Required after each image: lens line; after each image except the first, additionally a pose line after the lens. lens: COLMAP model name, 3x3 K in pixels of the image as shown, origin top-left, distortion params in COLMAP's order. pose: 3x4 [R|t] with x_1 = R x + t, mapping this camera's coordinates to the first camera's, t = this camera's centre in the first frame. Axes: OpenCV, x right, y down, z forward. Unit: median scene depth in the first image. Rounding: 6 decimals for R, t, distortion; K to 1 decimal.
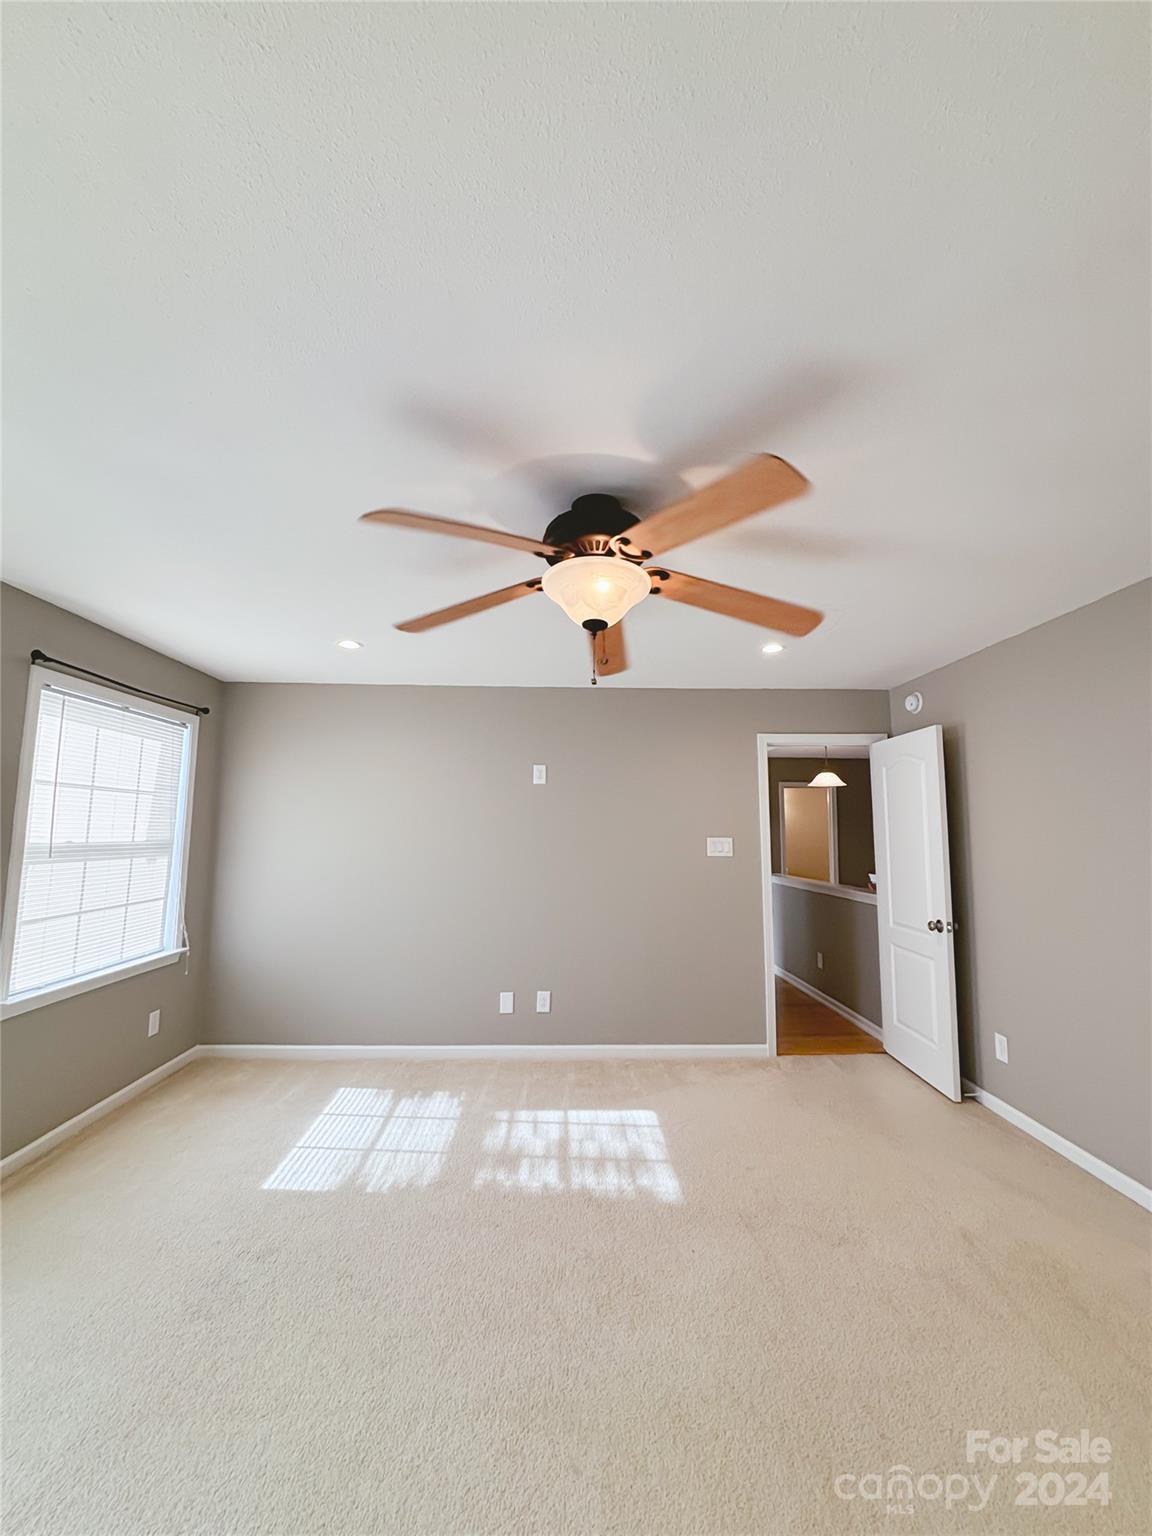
lens RADIAL K [[617.3, 0, 576.0], [0, 617.3, 768.0], [0, 0, 1]] dist [-0.009543, 0.000150]
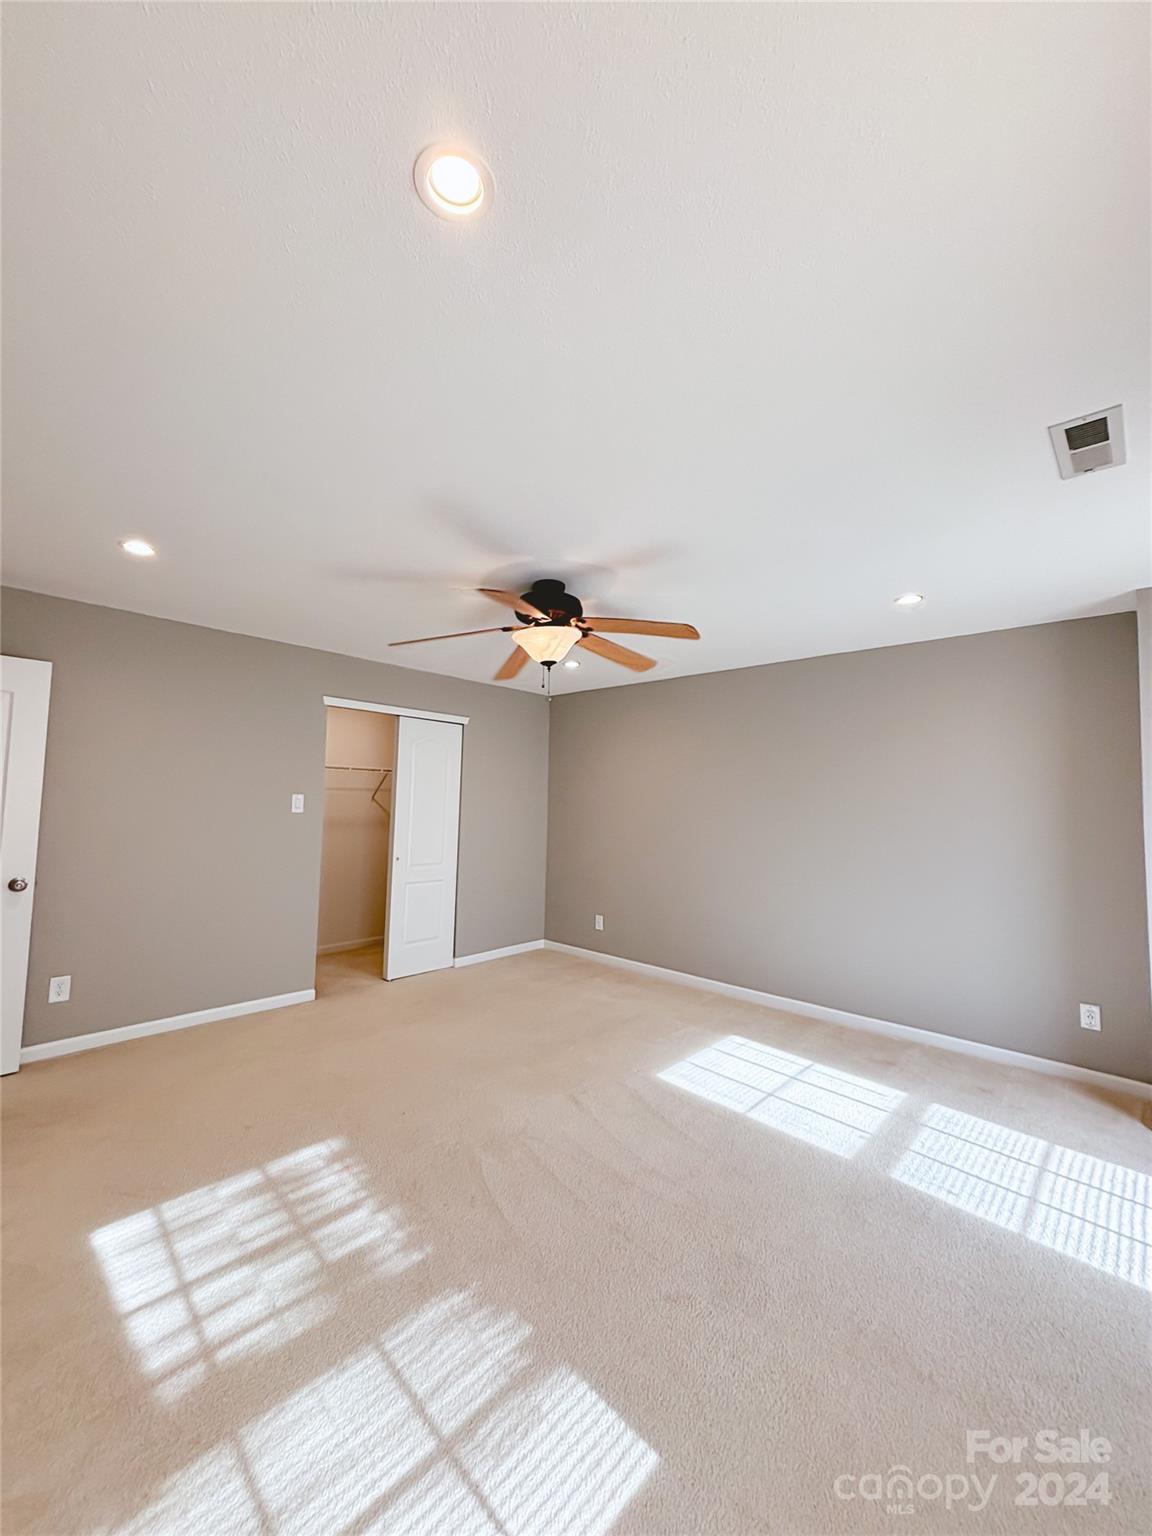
lens RADIAL K [[617.3, 0, 576.0], [0, 617.3, 768.0], [0, 0, 1]] dist [-0.009543, 0.000150]
pose [[-0.719203, 0.021280, 0.694474, -0.757951], [-0.097493, 0.986551, -0.131195, 0.161493], [-0.687926, -0.162062, -0.707456, 1.373620]]
